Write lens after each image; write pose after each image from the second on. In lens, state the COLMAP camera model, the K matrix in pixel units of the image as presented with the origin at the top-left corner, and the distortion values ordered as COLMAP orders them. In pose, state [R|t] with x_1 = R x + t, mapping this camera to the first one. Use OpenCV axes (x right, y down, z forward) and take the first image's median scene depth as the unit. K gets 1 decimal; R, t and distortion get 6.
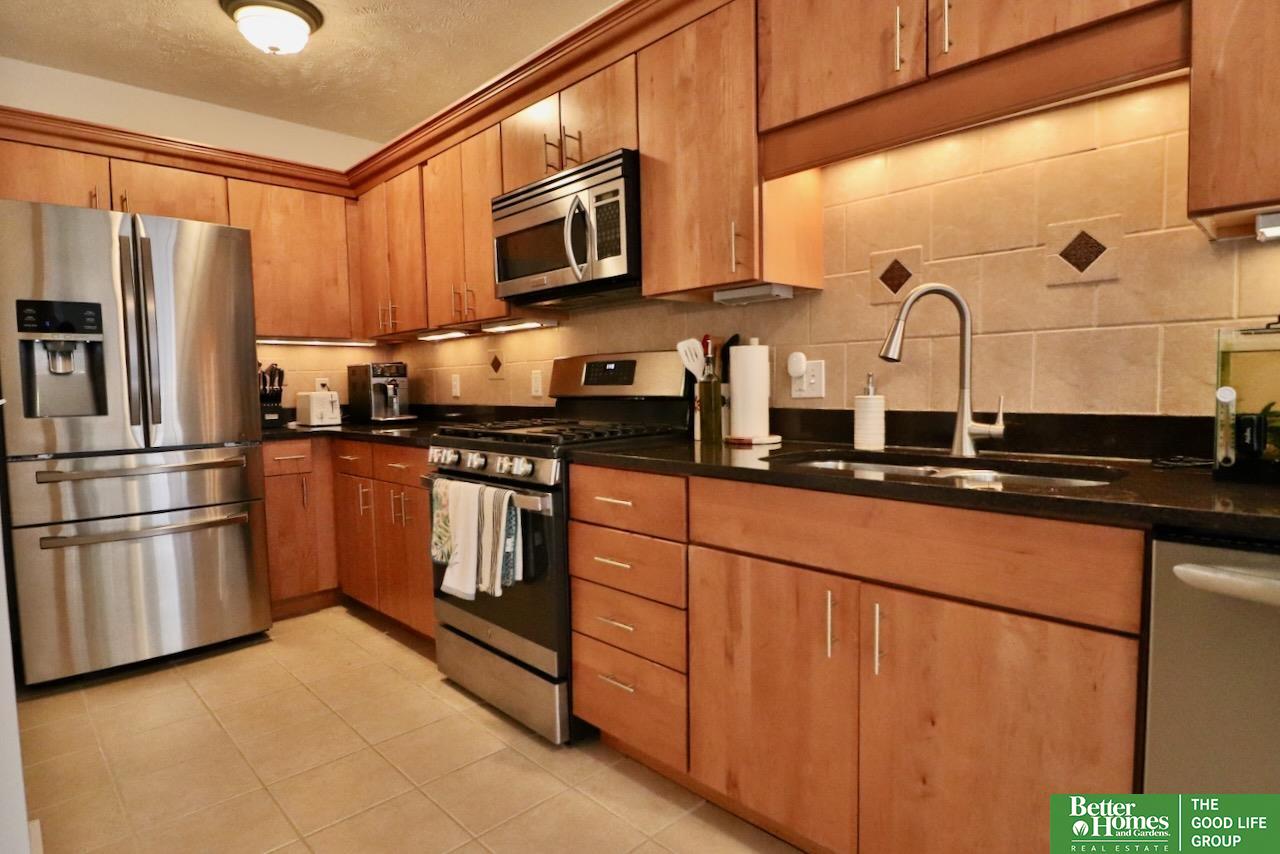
lens RADIAL K [[663.3, 0, 635.7], [0, 663.3, 431.8], [0, 0, 1]] dist [-0.000166, -0.014285]
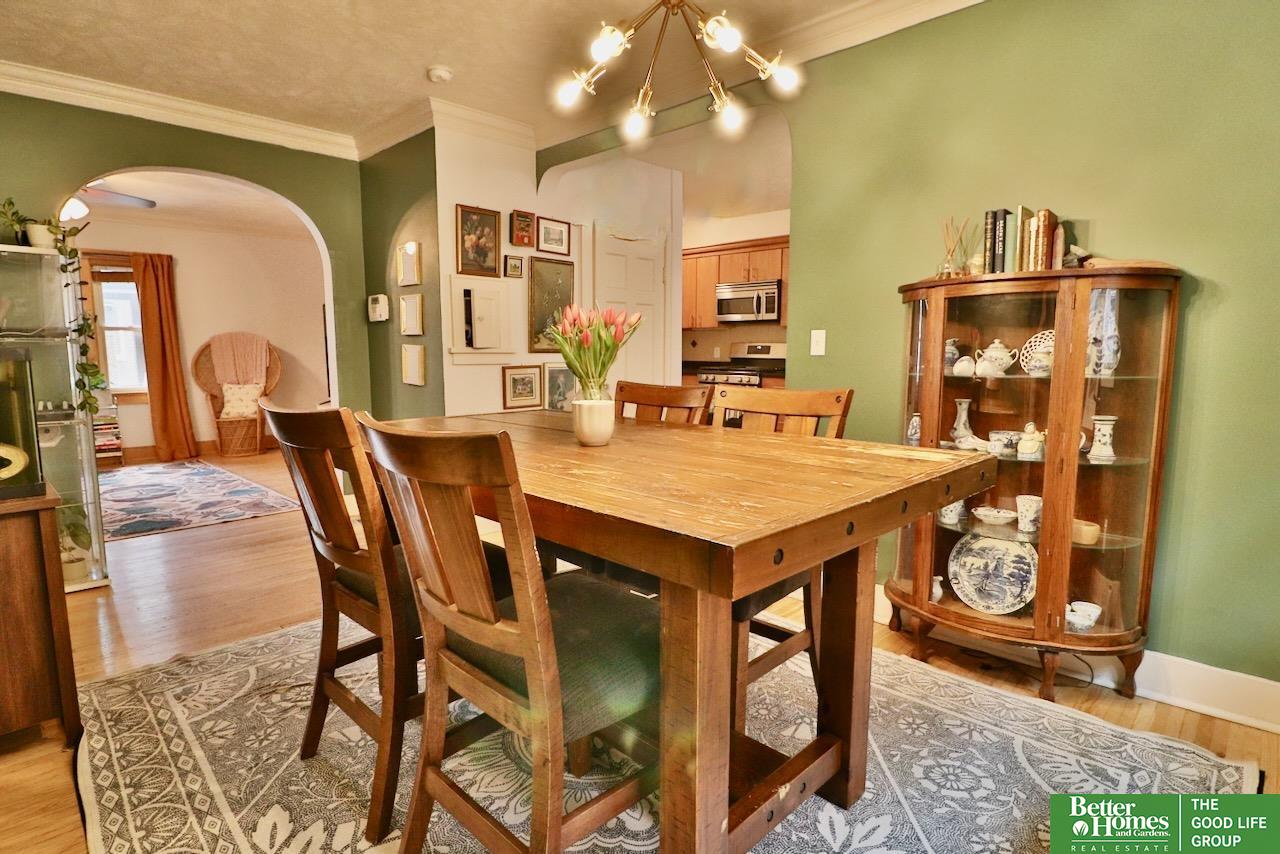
lens RADIAL K [[663.3, 0, 635.7], [0, 663.3, 431.8], [0, 0, 1]] dist [-0.000166, -0.014285]
pose [[0.999695, 0.018824, 0.016018, -0.693808], [-0.019677, 0.998297, 0.054919, 0.127565], [-0.014957, -0.055217, 0.998362, -2.063188]]
